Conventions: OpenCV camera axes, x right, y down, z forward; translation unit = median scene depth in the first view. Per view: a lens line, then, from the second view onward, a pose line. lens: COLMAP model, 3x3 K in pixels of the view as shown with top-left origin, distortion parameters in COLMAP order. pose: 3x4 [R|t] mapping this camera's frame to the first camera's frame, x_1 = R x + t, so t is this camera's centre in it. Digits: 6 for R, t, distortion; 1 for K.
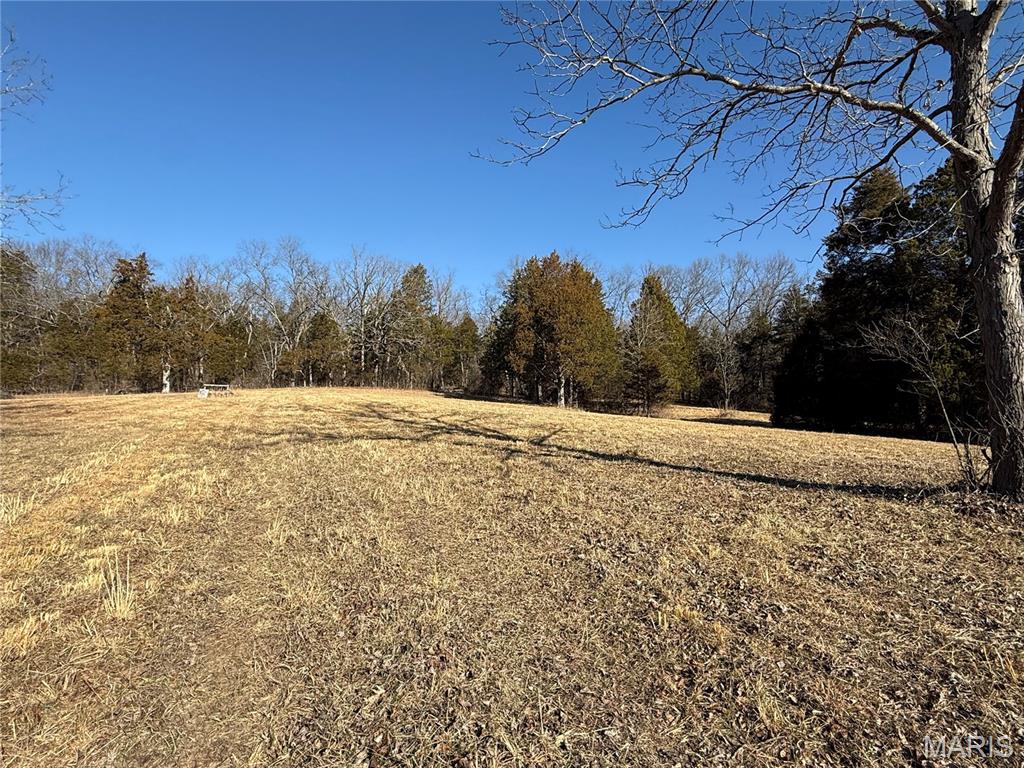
lens RADIAL K [[497.3, 0, 508.2], [0, 497.3, 386.9], [0, 0, 1]] dist [-0.018393, 0.000127]
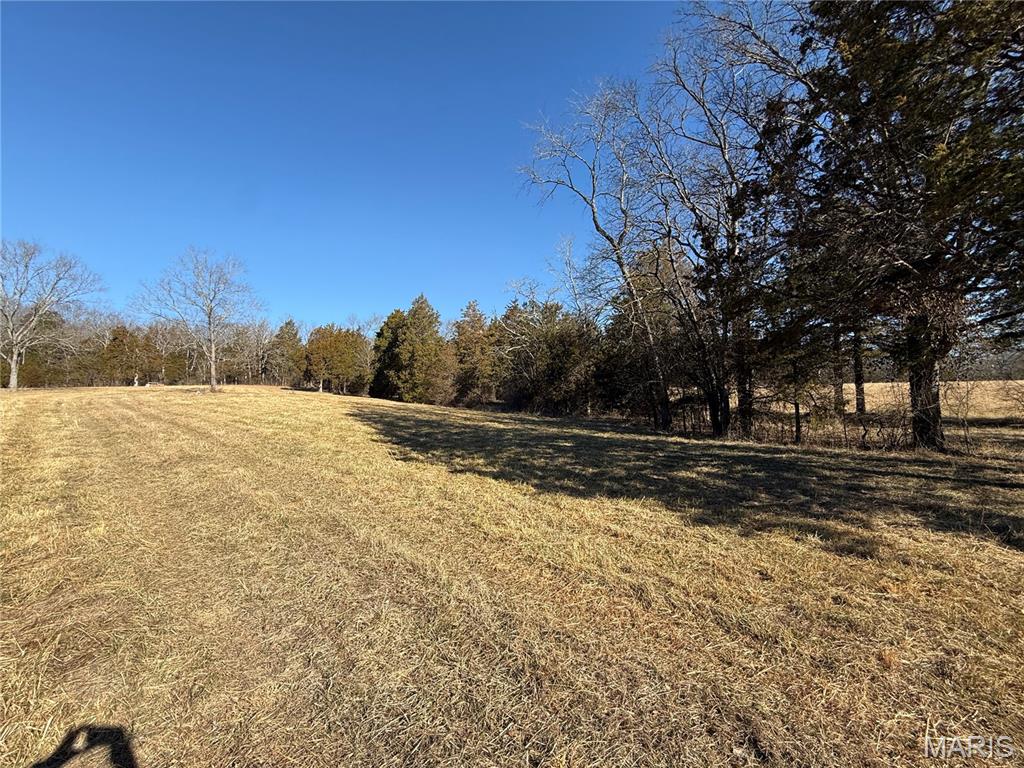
lens RADIAL K [[402.6, 0, 512.2], [0, 402.6, 384.1], [0, 0, 1]] dist [-0.009109, 0.000332]
pose [[0.993987, -0.001738, 0.109488, 0.801506], [0.002812, 0.999949, -0.009657, 0.023157], [-0.109466, 0.009907, 0.993941, -0.988056]]
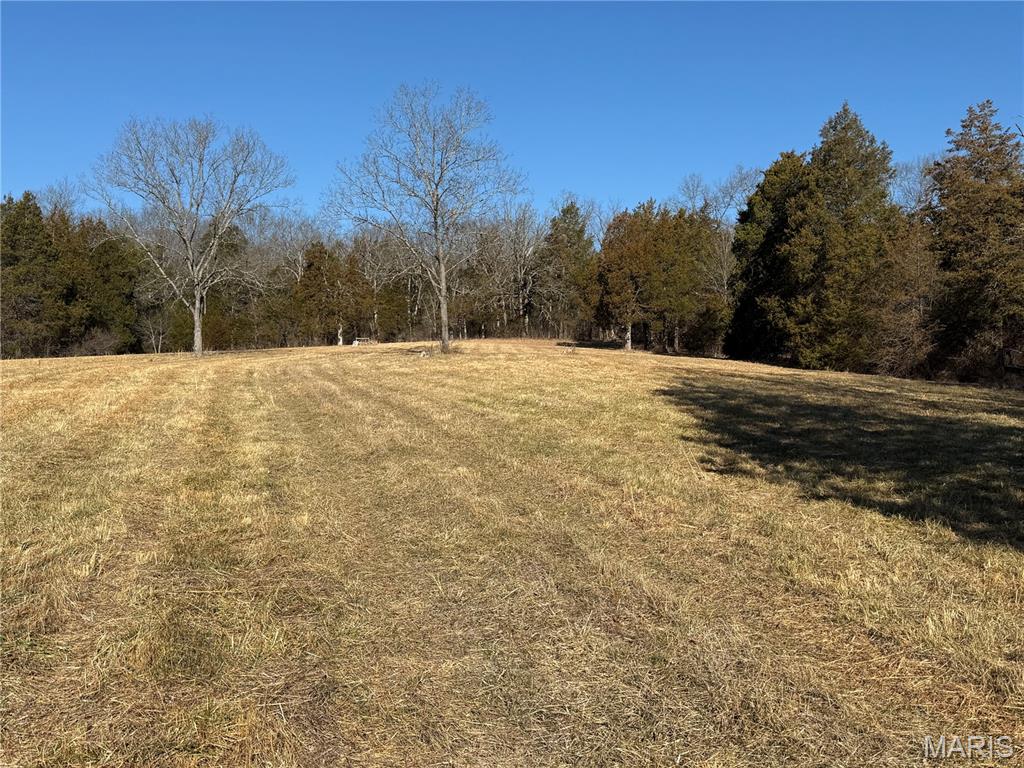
lens RADIAL K [[947.0, 0, 514.4], [0, 947.0, 391.1], [0, 0, 1]] dist [0.071050, 0.000000]
pose [[0.893297, -0.003543, -0.449453, 0.837457], [0.027987, 0.998467, 0.047753, 0.024726], [0.448594, -0.055237, 0.892027, -1.032222]]
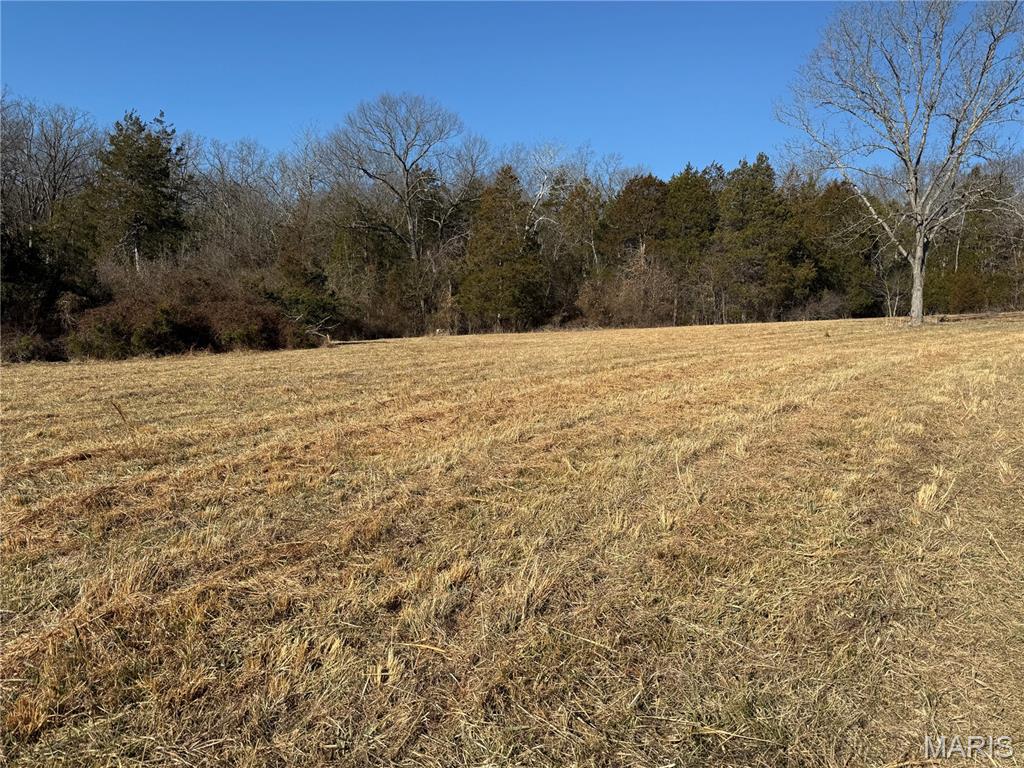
lens RADIAL K [[732.0, 0, 516.6], [0, 732.0, 392.6], [0, 0, 1]] dist [0.017758, -0.034808]
pose [[0.238796, 0.082817, -0.967532, 0.408756], [0.029283, 0.995289, 0.092420, 0.014047], [0.970628, -0.050402, 0.235246, -0.535625]]
